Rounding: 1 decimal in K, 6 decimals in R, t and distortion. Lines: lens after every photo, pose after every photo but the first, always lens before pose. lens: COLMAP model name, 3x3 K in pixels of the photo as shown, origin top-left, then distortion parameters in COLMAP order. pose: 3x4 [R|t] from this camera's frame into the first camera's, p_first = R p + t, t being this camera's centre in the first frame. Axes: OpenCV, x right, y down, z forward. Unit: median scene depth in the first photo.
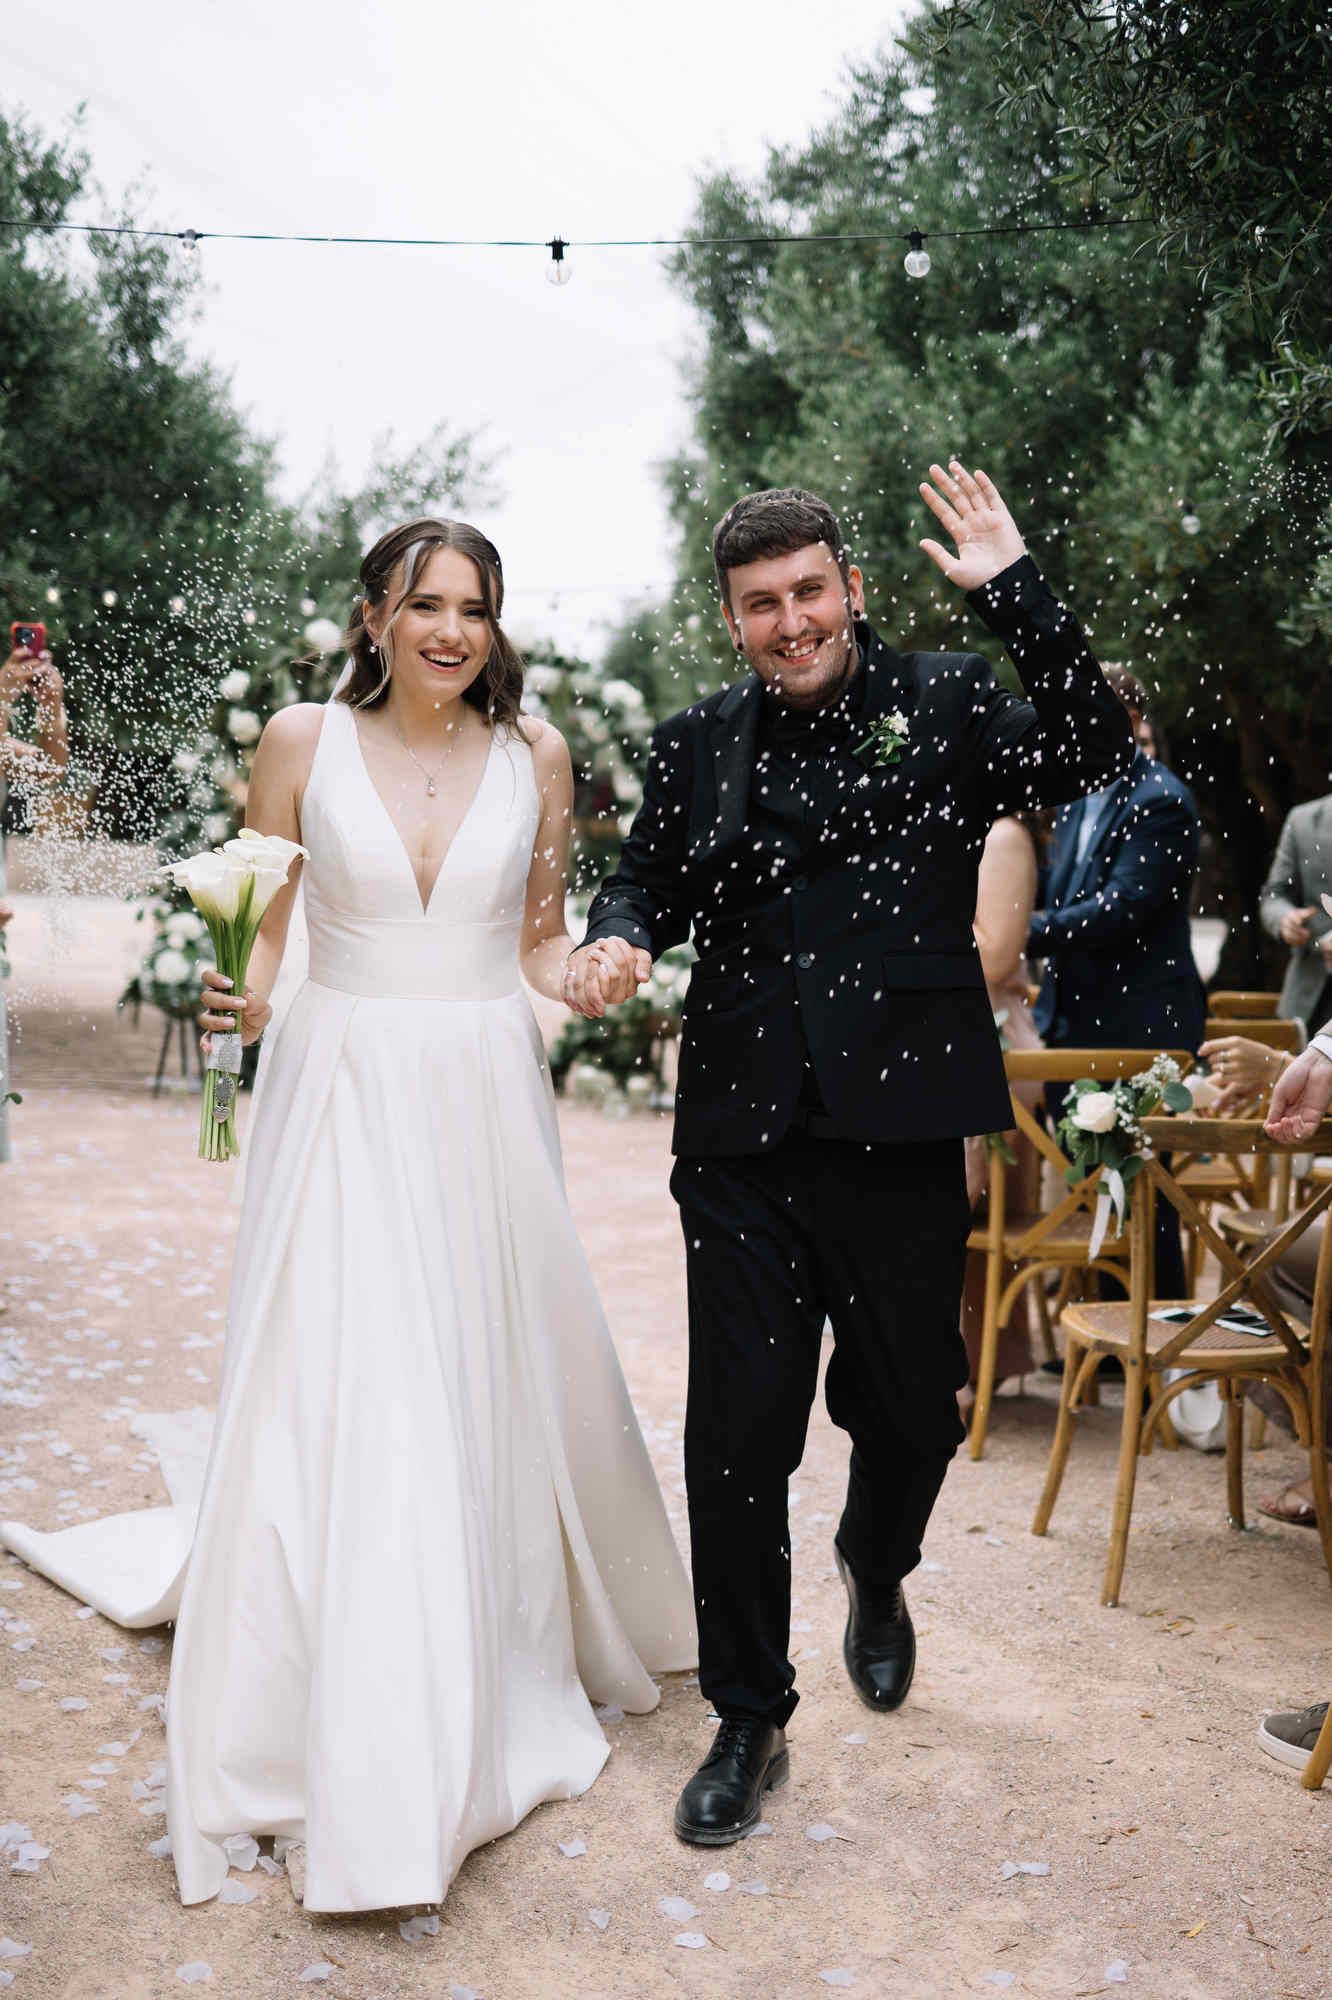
lens RADIAL K [[2399.8, 0, 821.3], [0, 2399.8, 1065.8], [0, 0, 1]] dist [-0.097822, -0.018321]
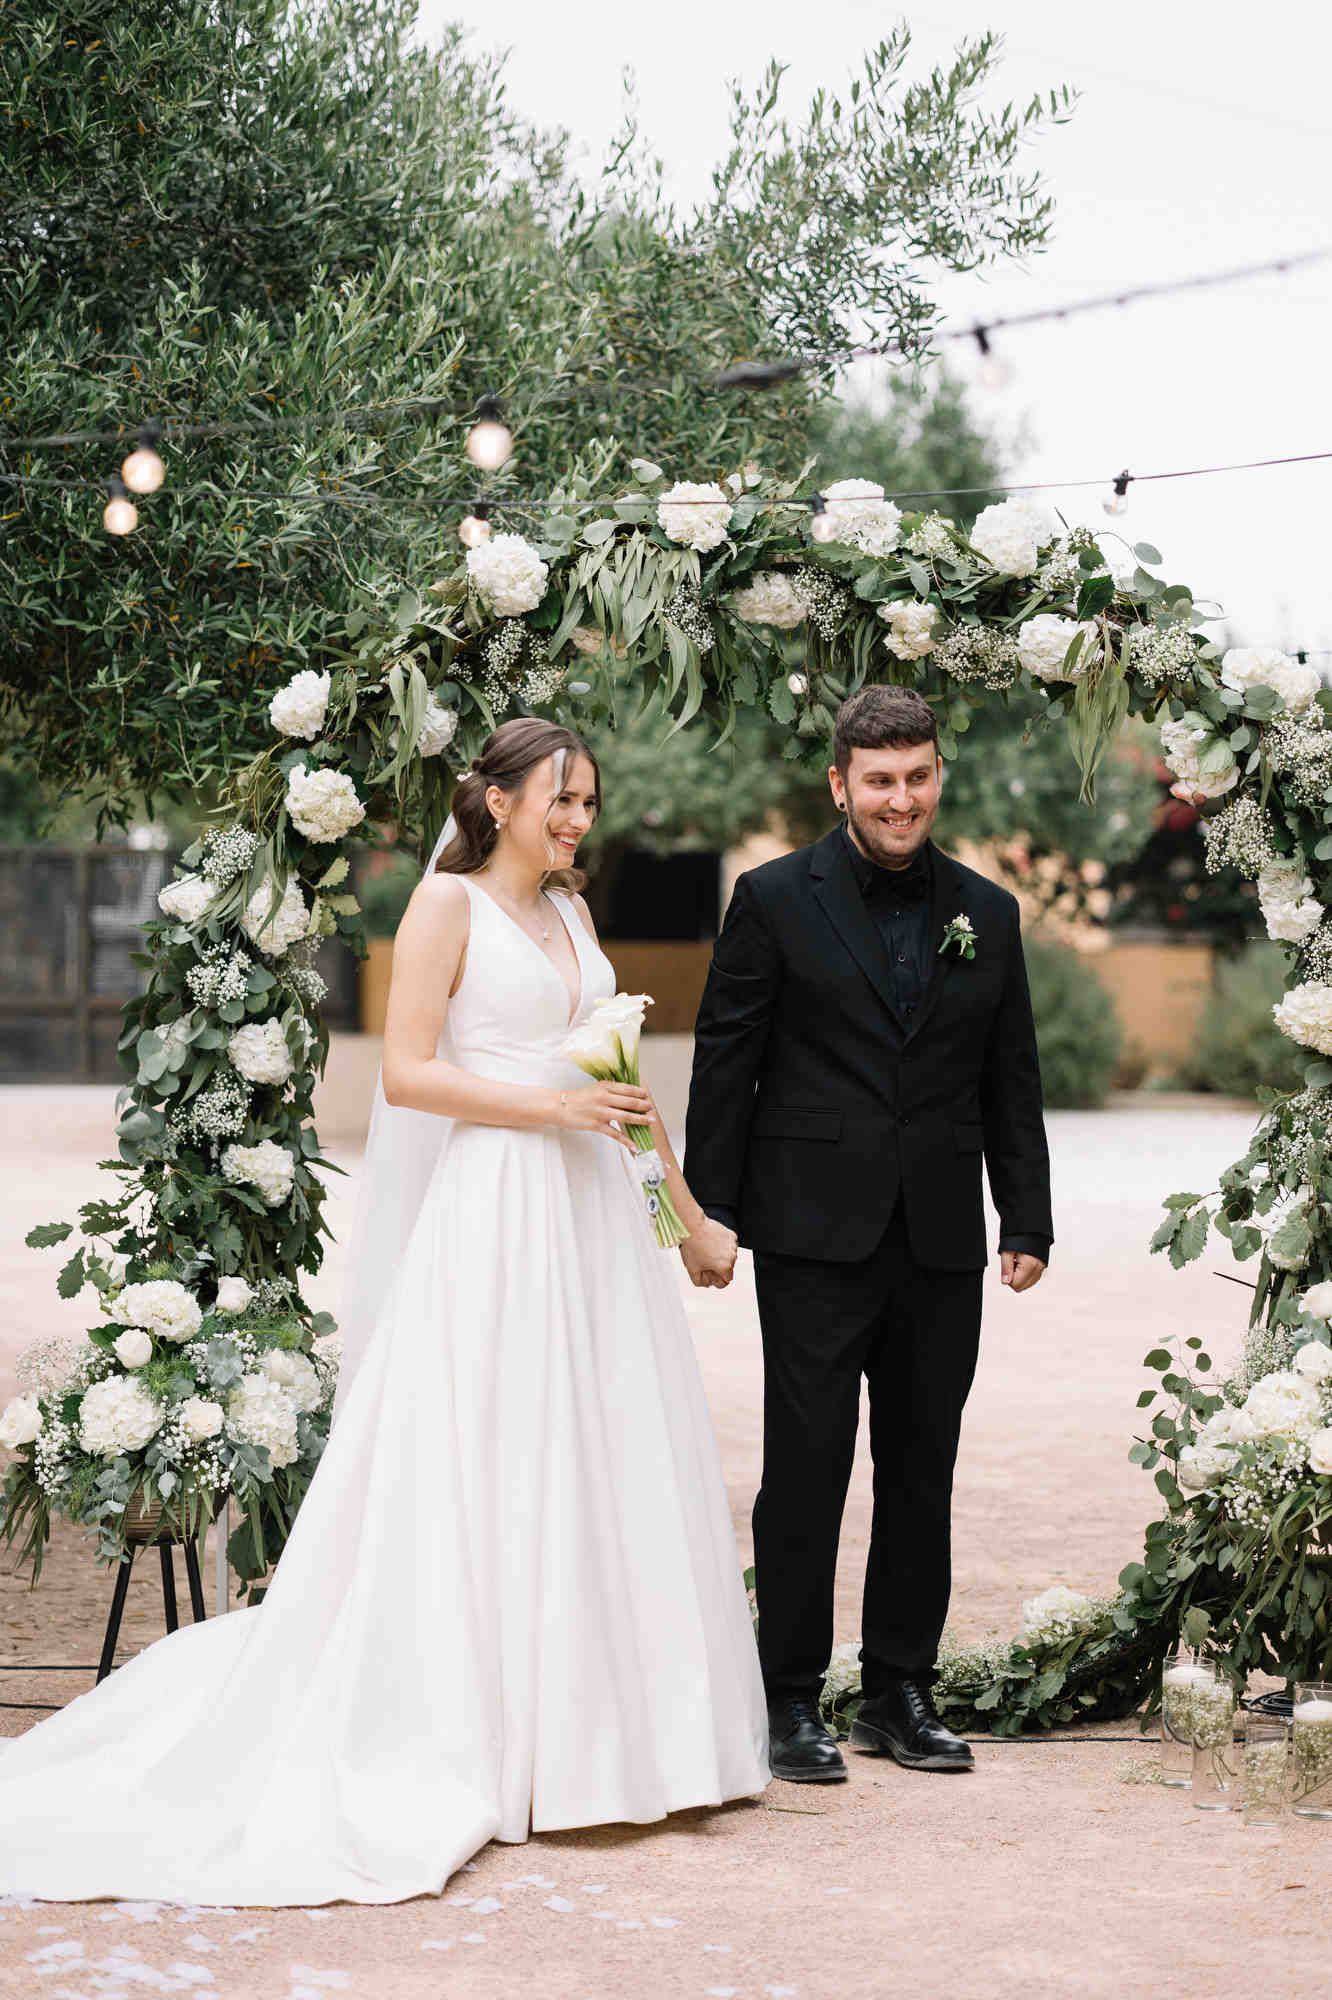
lens RADIAL K [[4677.3, 0, 664.4], [0, 4677.3, 975.8], [0, 0, 1]] dist [0.487713, -2.884654]
pose [[0.956754, -0.040485, -0.288069, 0.040899], [0.012955, 0.995215, -0.096843, -0.034178], [0.290611, 0.088923, 0.952700, 0.251965]]
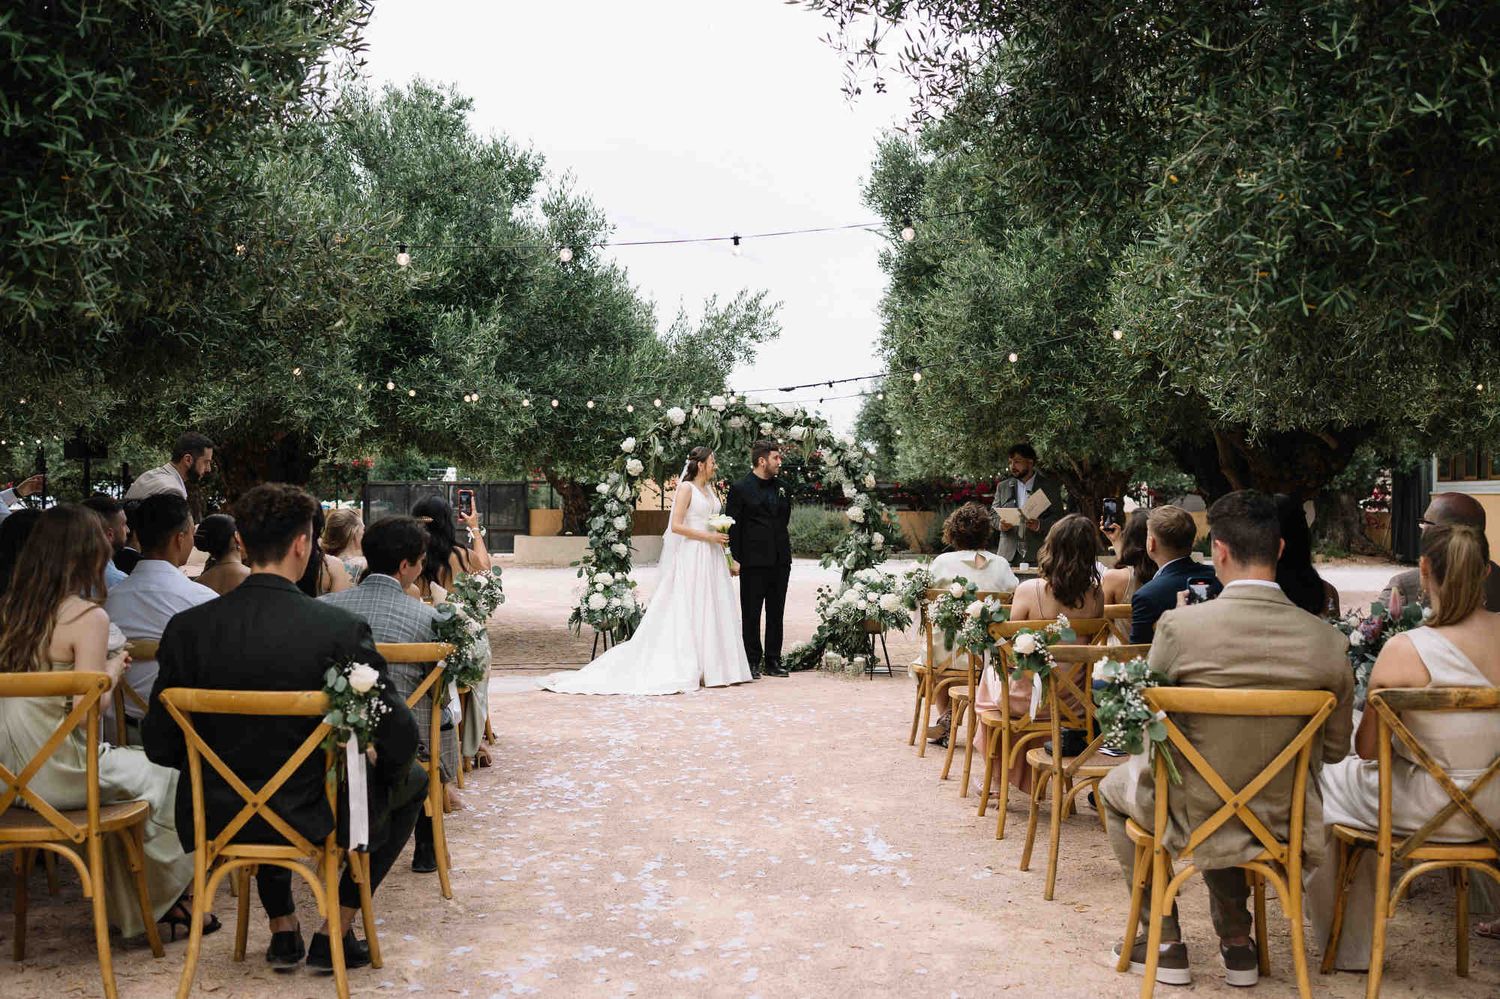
lens RADIAL K [[1520.9, 0, 750.0], [0, 1520.9, 499.5], [0, 0, 1]] dist [-0.068652, 0.010899]
pose [[0.983374, -0.046998, -0.175403, 0.043204], [0.027527, 0.993346, -0.111831, 0.012913], [0.179492, 0.105143, 0.978125, -0.105630]]
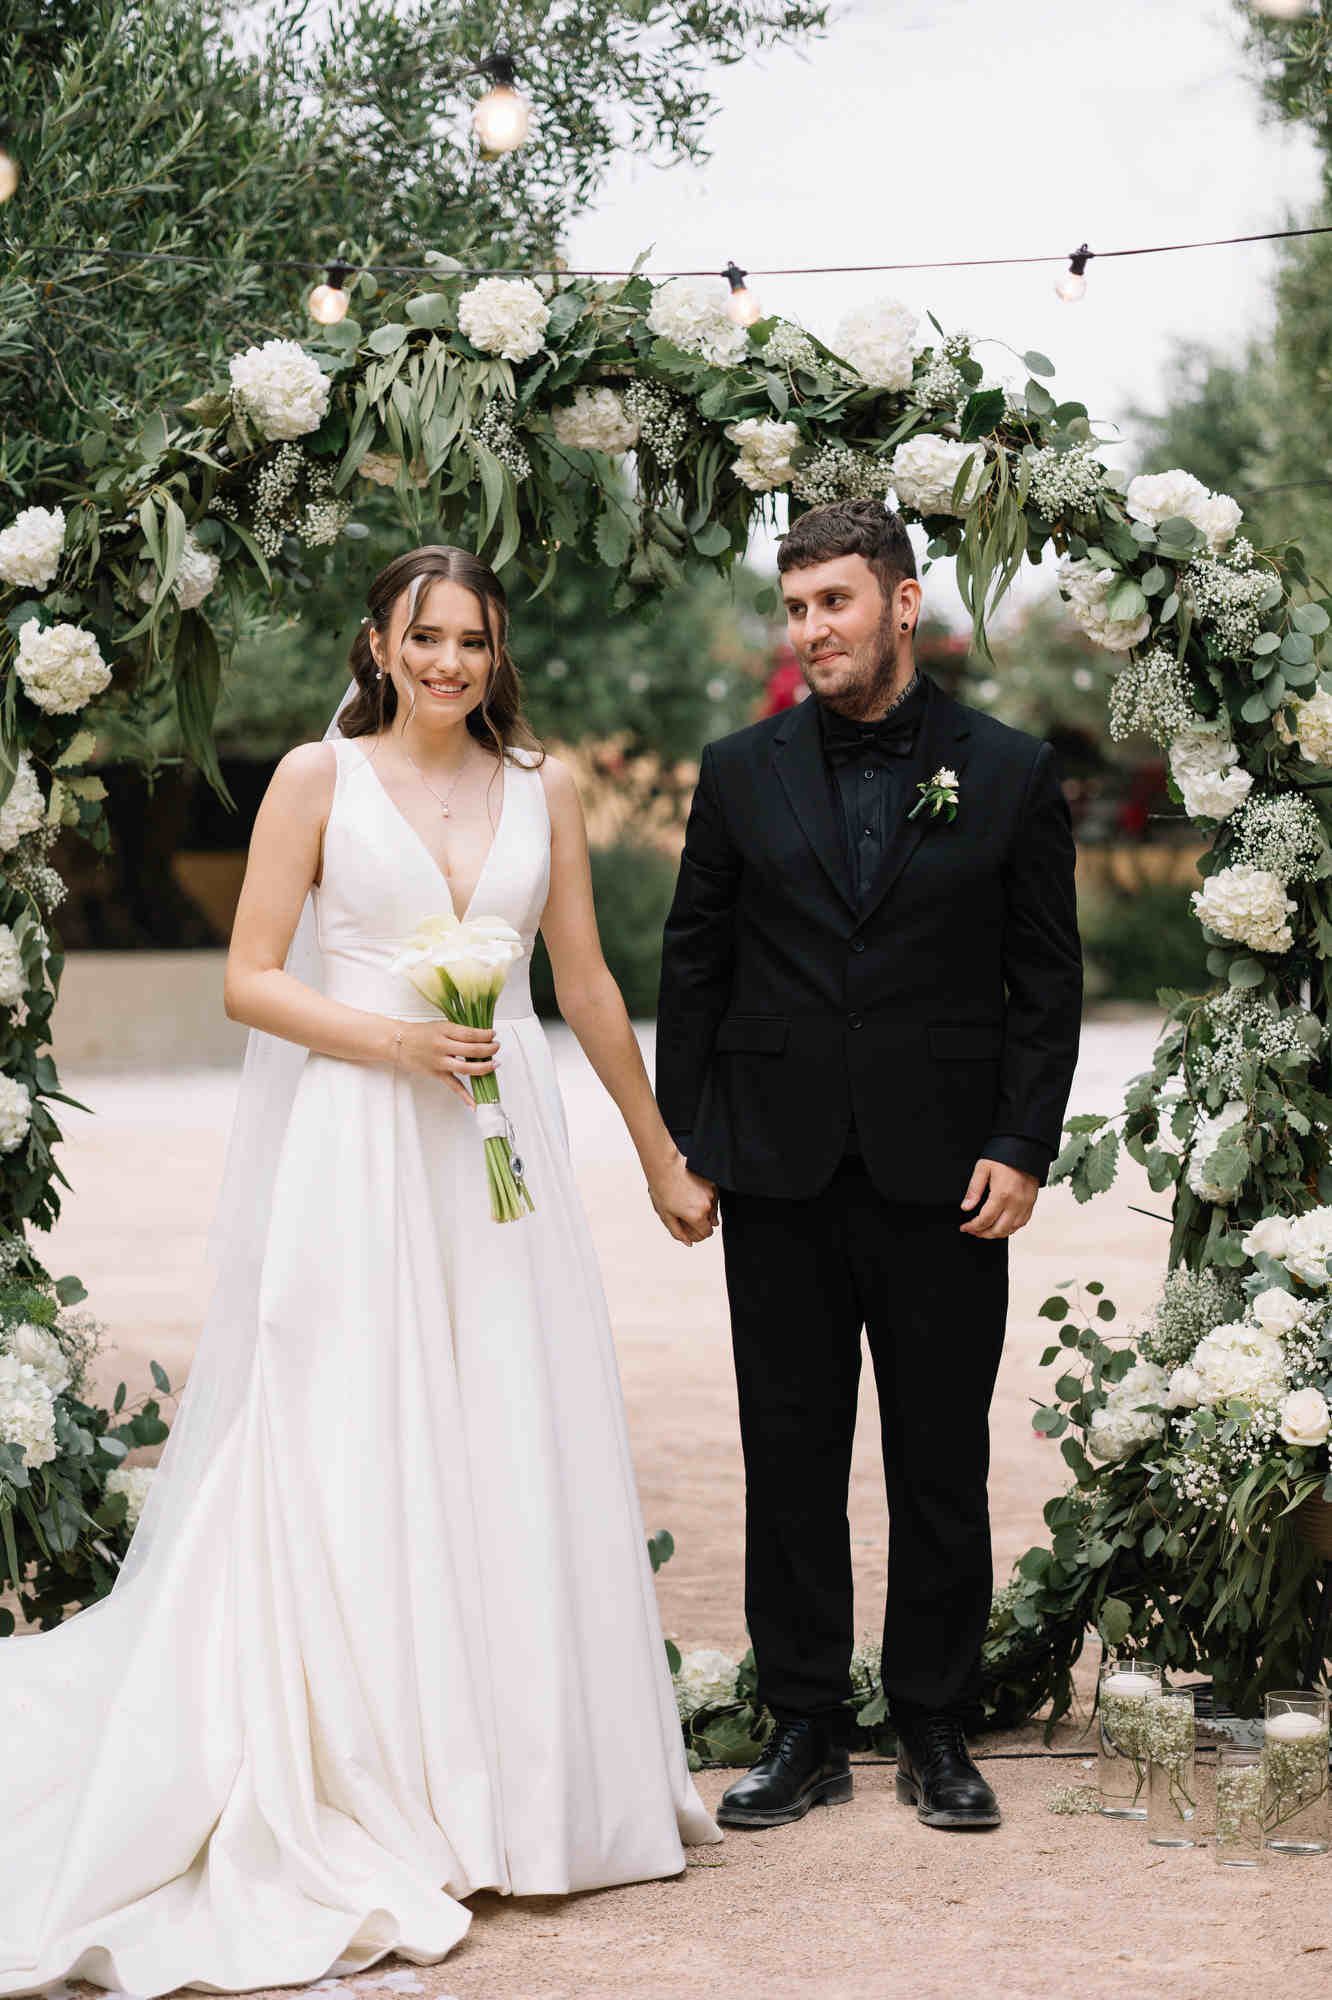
lens RADIAL K [[4677.3, 0, 664.4], [0, 4677.3, 975.8], [0, 0, 1]] dist [0.487713, -2.884654]
pose [[0.980533, -0.049773, -0.189939, -0.033211], [0.035884, 0.996471, -0.075876, -0.043844], [0.193045, 0.067583, 0.978860, 0.356390]]
